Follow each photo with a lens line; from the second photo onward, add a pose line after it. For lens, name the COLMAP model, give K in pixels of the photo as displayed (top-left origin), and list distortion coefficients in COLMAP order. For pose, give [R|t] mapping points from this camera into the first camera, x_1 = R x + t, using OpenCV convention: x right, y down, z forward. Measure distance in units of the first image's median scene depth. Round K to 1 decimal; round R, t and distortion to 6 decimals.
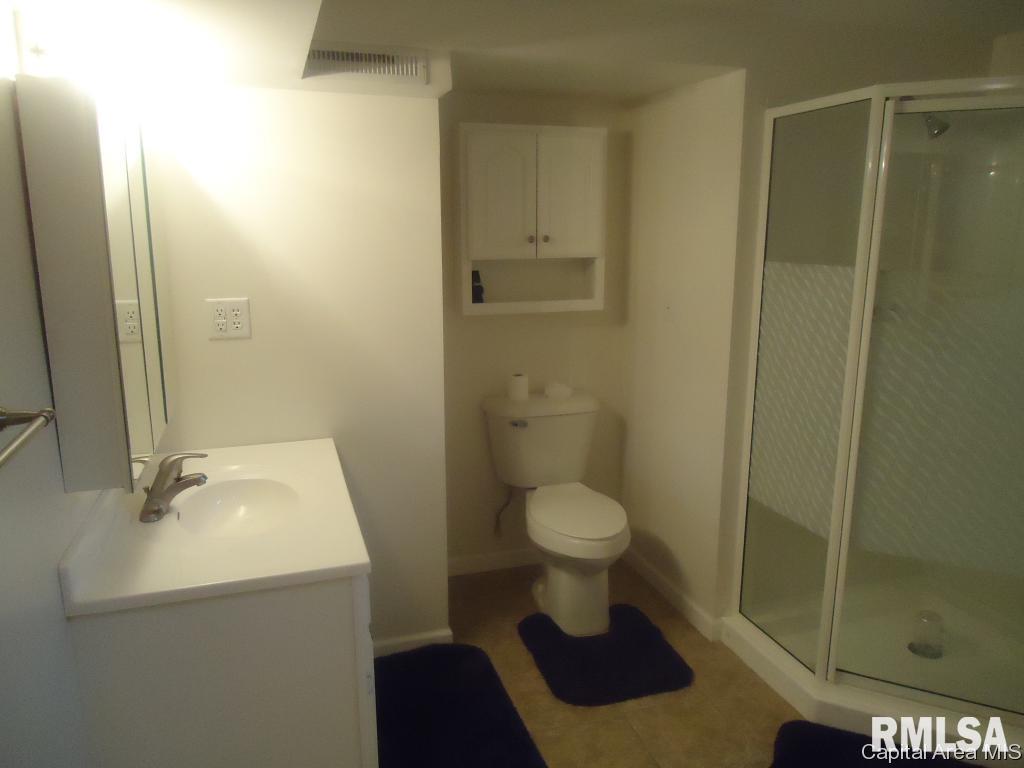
lens RADIAL K [[747.5, 0, 512.0], [0, 747.5, 384.0], [0, 0, 1]] dist [0.002825, -0.003140]
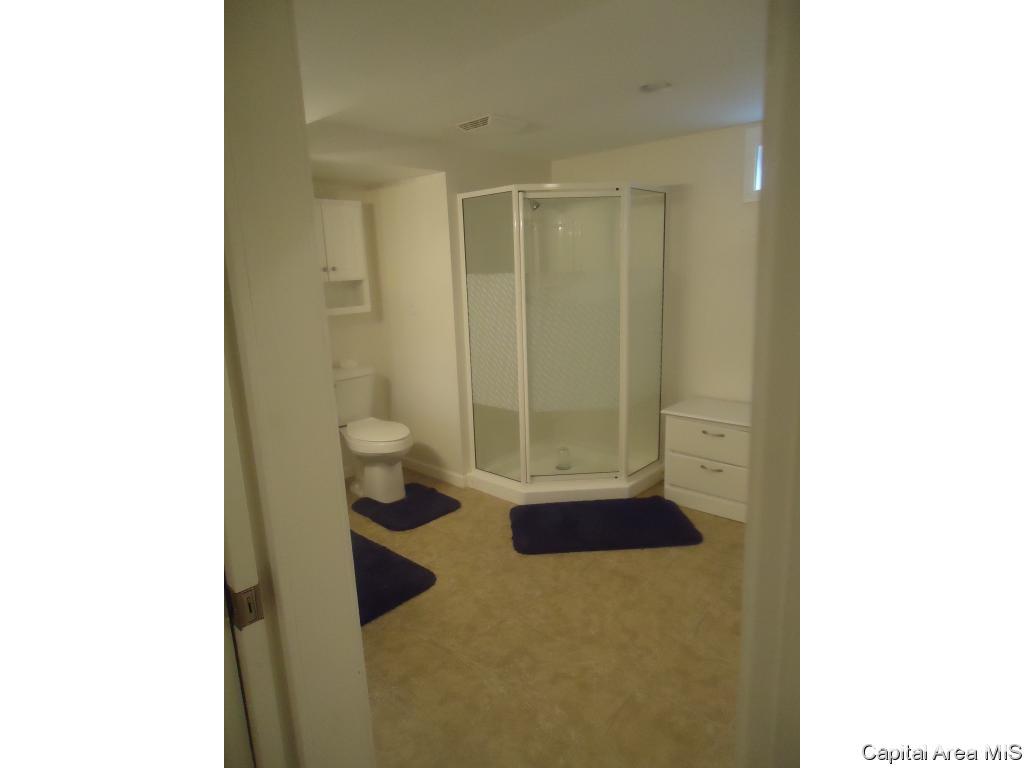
lens RADIAL K [[558.1, 0, 512.0], [0, 558.1, 384.0], [0, 0, 1]] dist [-0.002457, -0.000351]
pose [[0.874513, -0.131233, 0.466910, -0.238333], [0.135740, 0.990450, 0.024144, 0.084765], [-0.465620, 0.042264, 0.883975, -0.264250]]
